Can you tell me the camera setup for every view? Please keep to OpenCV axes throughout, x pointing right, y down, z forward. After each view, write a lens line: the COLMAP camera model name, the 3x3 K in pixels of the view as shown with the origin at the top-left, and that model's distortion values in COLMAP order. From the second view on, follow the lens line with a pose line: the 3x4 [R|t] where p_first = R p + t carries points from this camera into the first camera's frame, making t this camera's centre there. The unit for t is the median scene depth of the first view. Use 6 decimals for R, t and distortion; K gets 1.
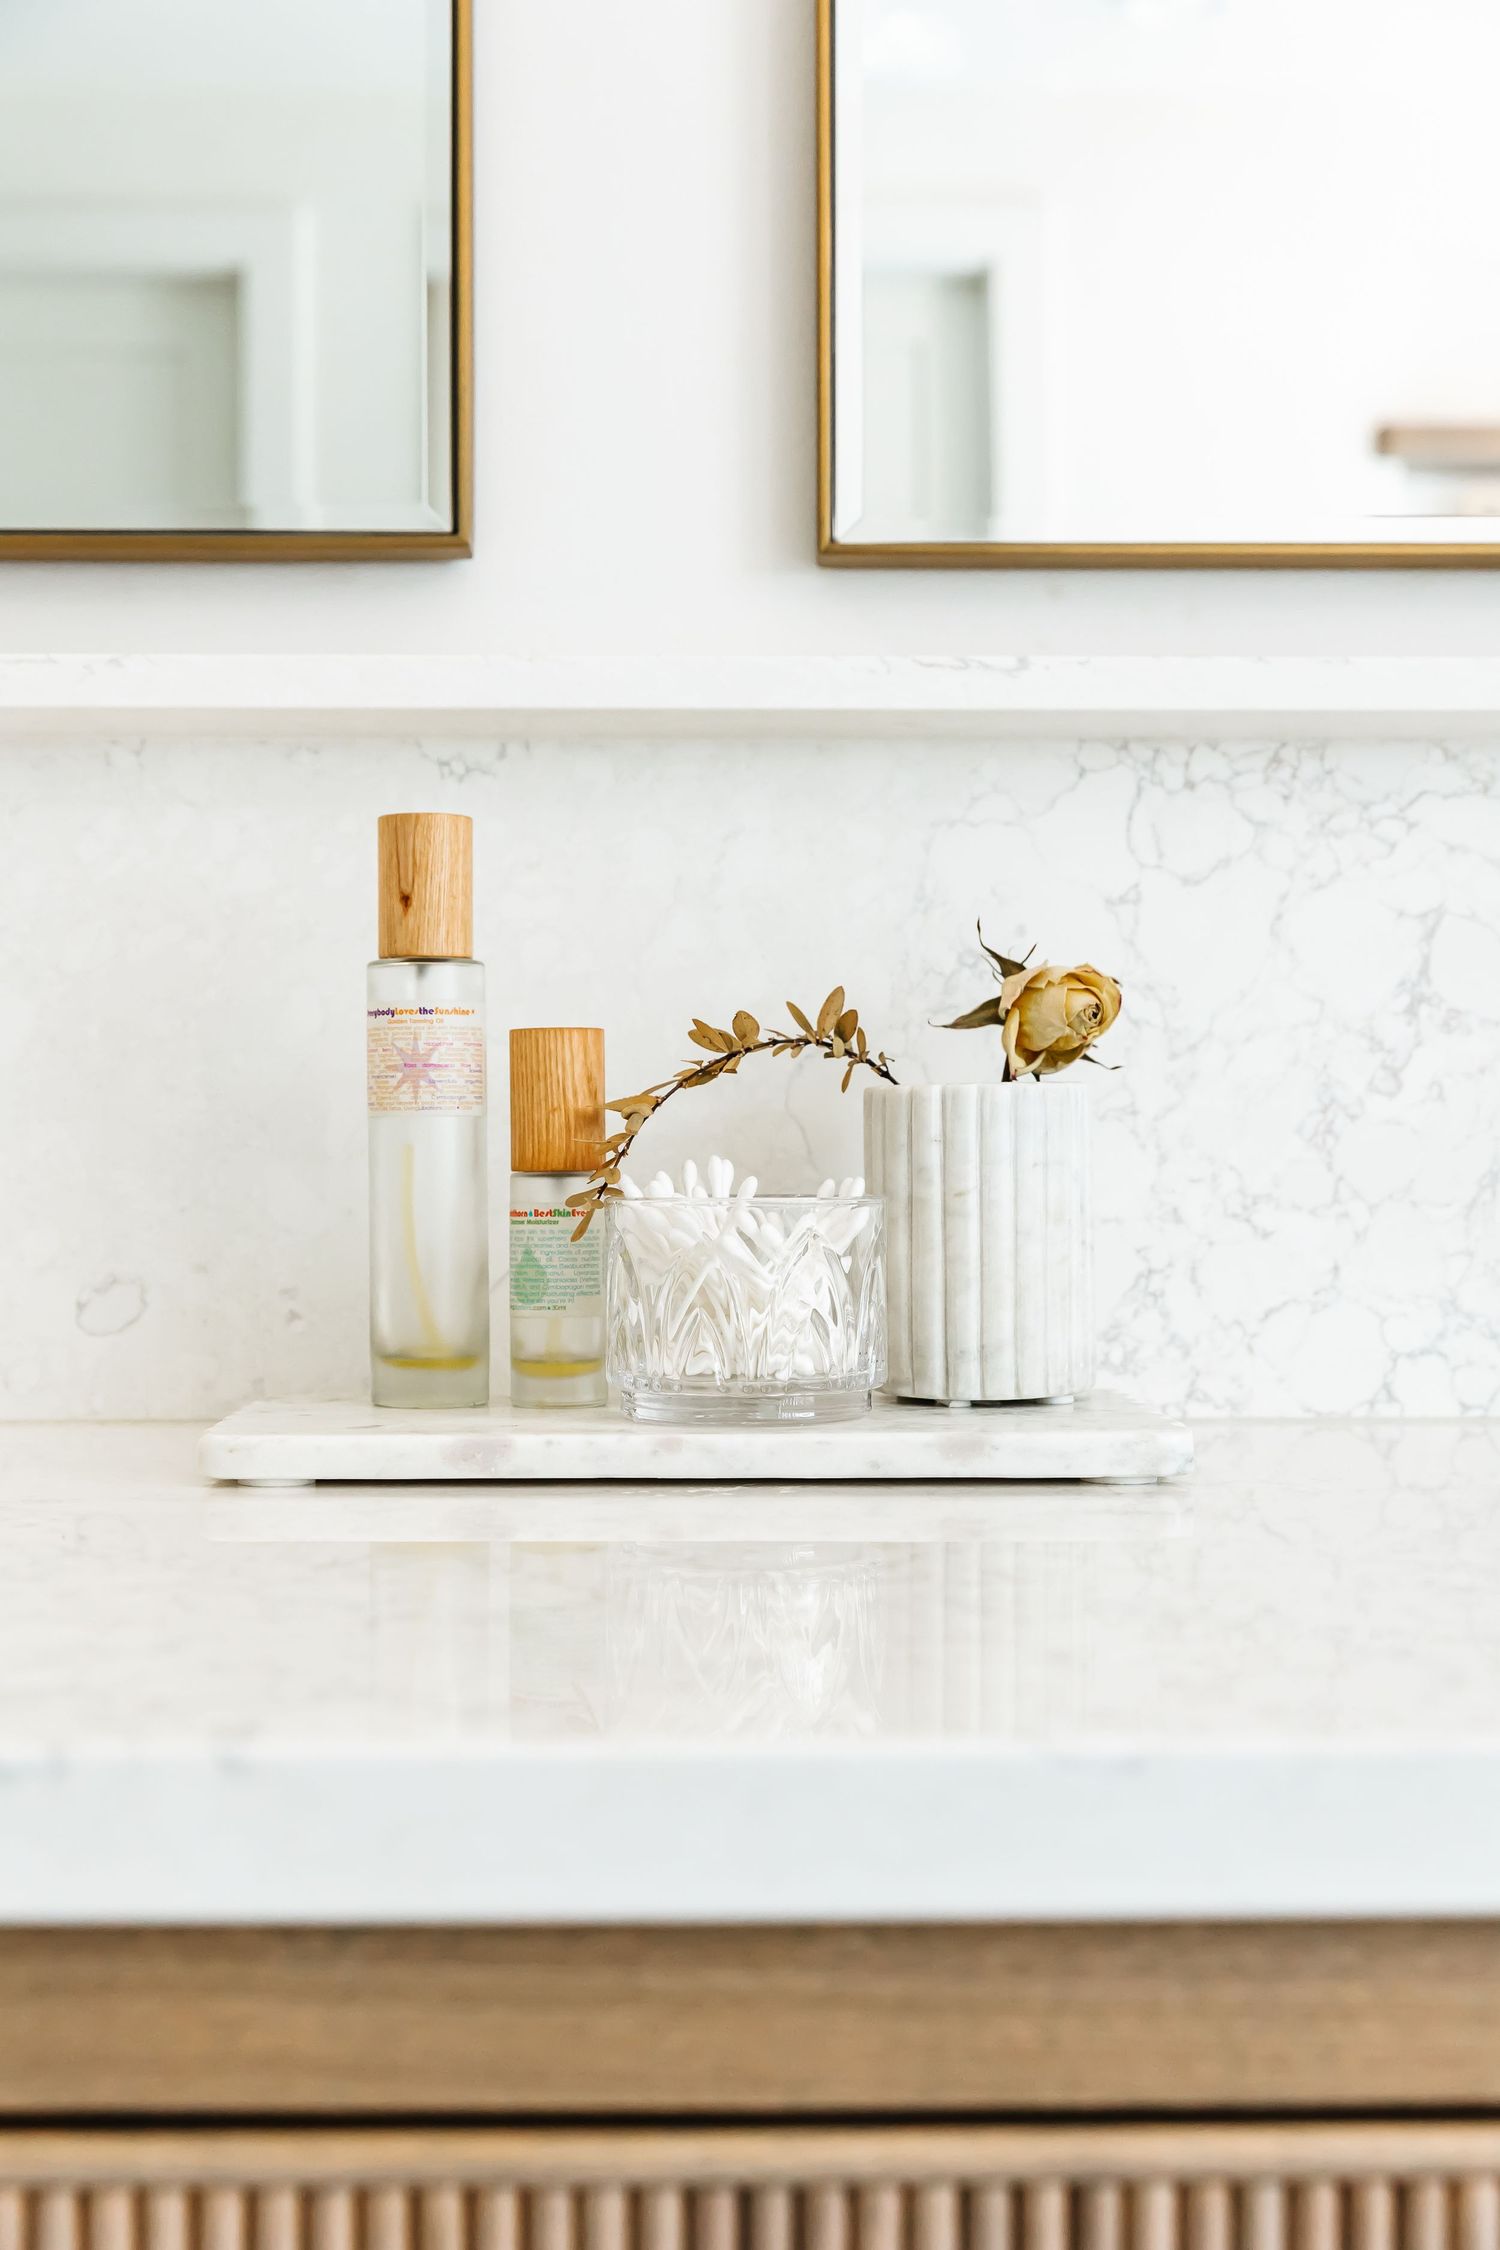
lens RADIAL K [[2698.5, 0, 749.3], [0, 2698.5, 1124.0], [0, 0, 1]] dist [0.003106, 0.000000]
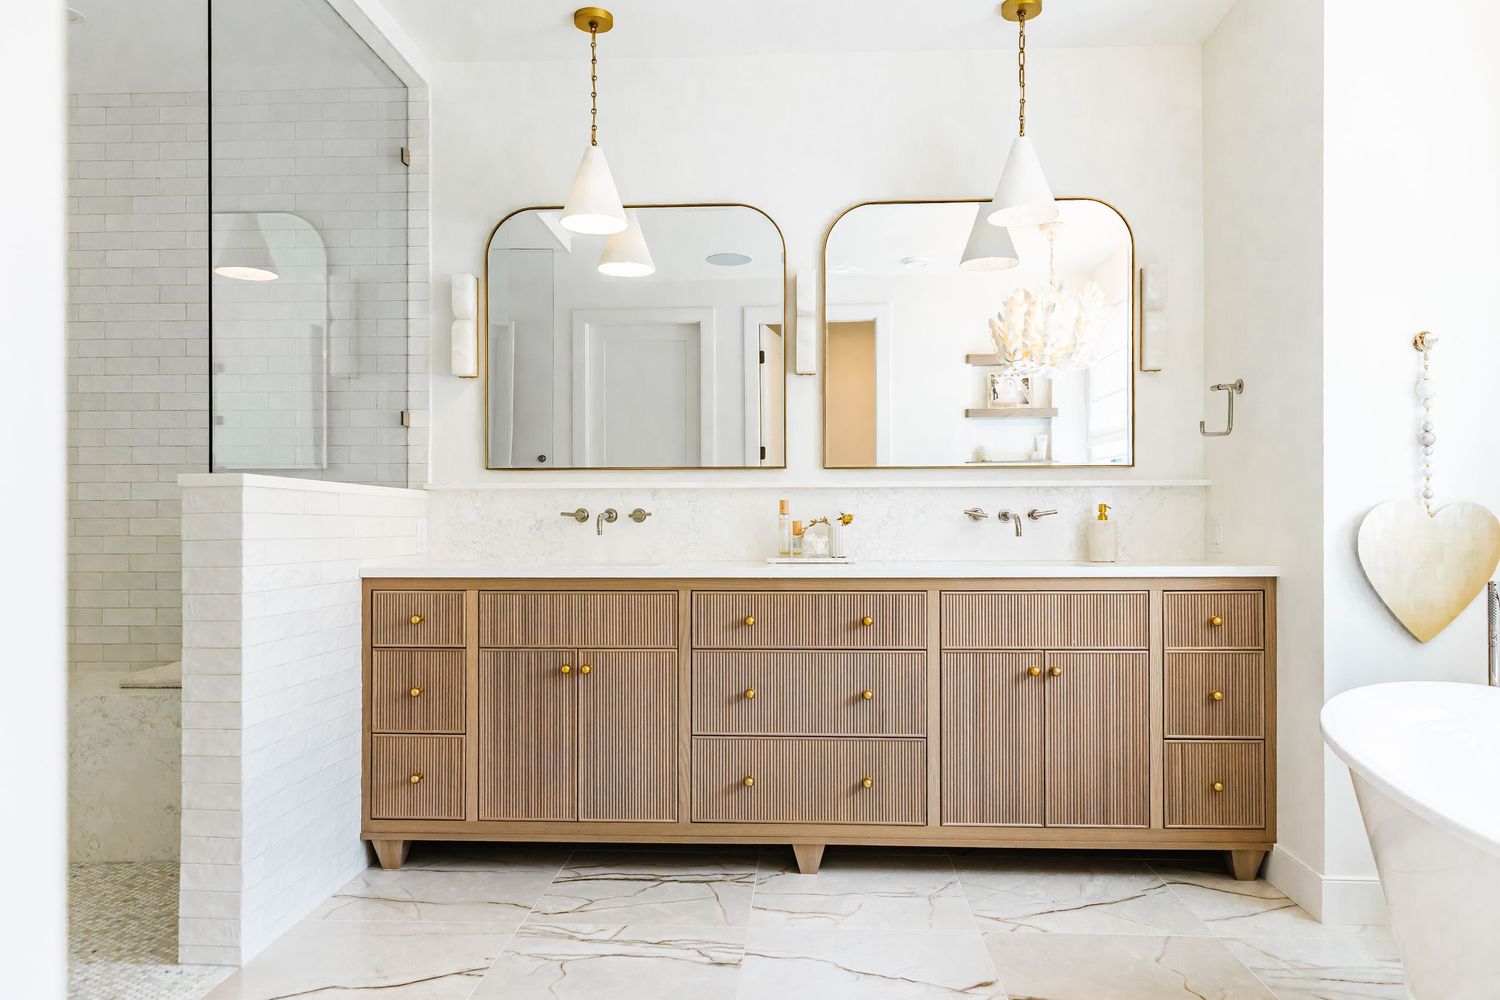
lens RADIAL K [[1041.9, 0, 746.8], [0, 1041.9, 503.8], [0, 0, 1]] dist [0.004318, -0.000403]
pose [[0.997264, -0.002888, -0.073866, 0.029482], [0.002403, 0.999975, -0.006649, -0.073495], [0.073883, 0.006453, 0.997246, -2.952094]]
